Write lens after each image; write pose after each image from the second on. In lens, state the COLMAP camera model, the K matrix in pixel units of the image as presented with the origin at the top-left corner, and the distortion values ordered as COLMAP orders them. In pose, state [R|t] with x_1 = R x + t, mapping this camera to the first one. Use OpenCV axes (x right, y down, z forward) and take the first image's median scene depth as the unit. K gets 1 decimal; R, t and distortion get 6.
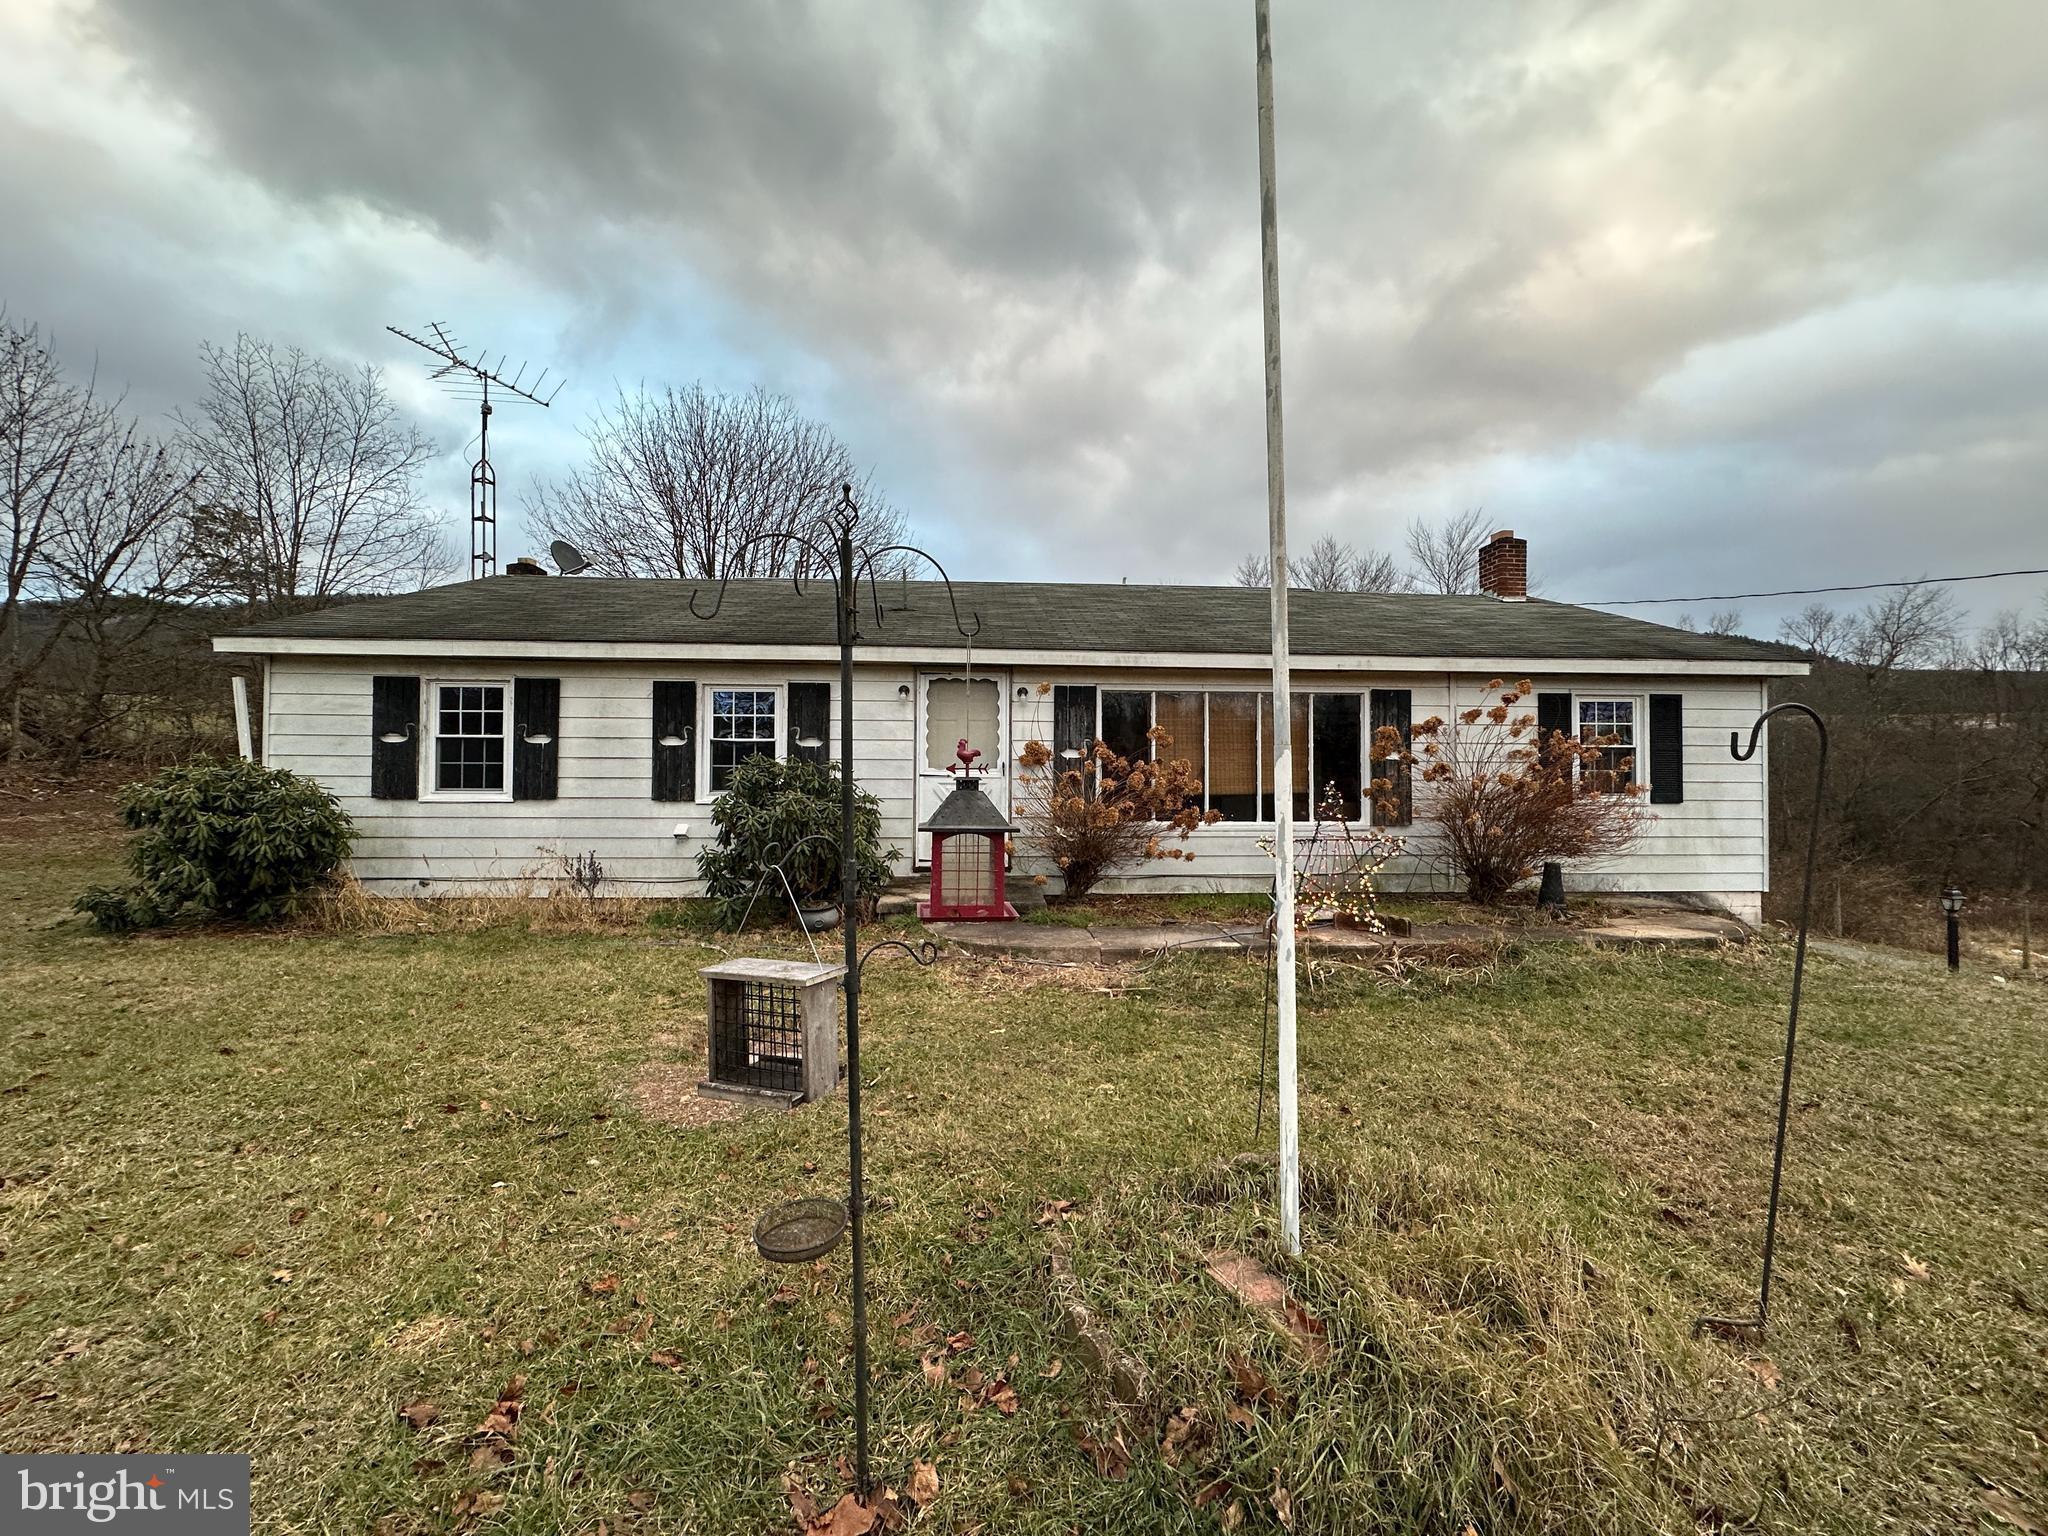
lens RADIAL K [[809.9, 0, 1021.3], [0, 809.9, 762.7], [0, 0, 1]] dist [0.000719, -0.000488]
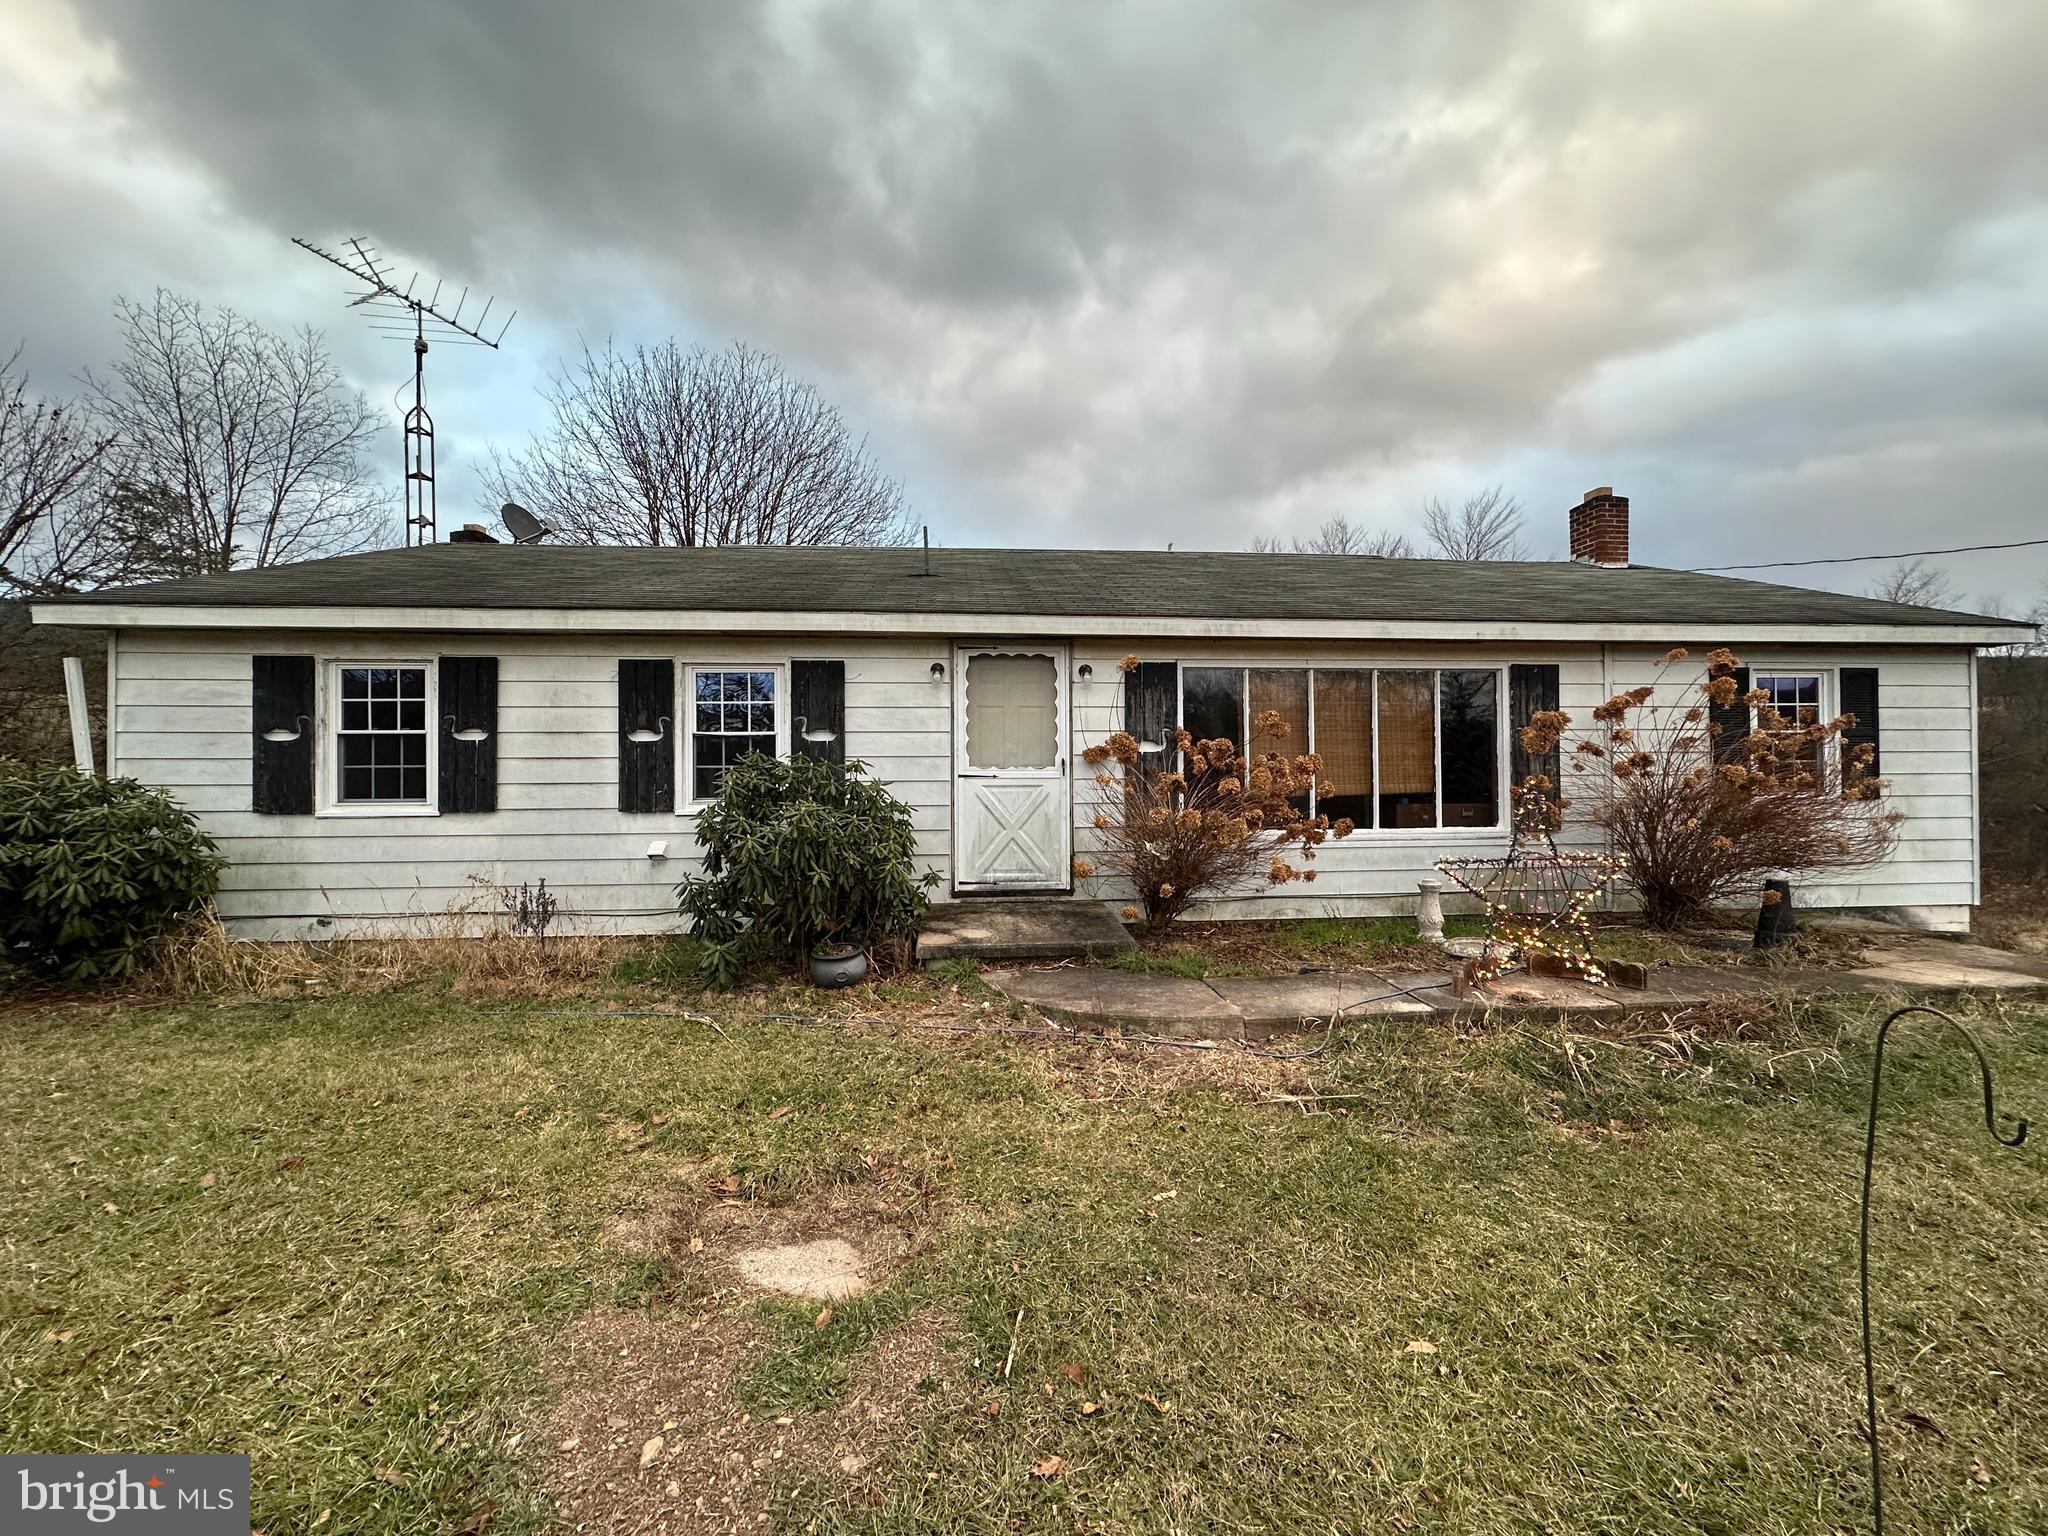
lens RADIAL K [[809.9, 0, 1021.4], [0, 809.9, 764.2], [0, 0, 1]] dist [0.000719, -0.000488]
pose [[0.999778, -0.010120, 0.018474, -0.078498], [0.009931, 0.999898, 0.010259, -0.003614], [-0.018576, -0.010074, 0.999777, 0.204366]]
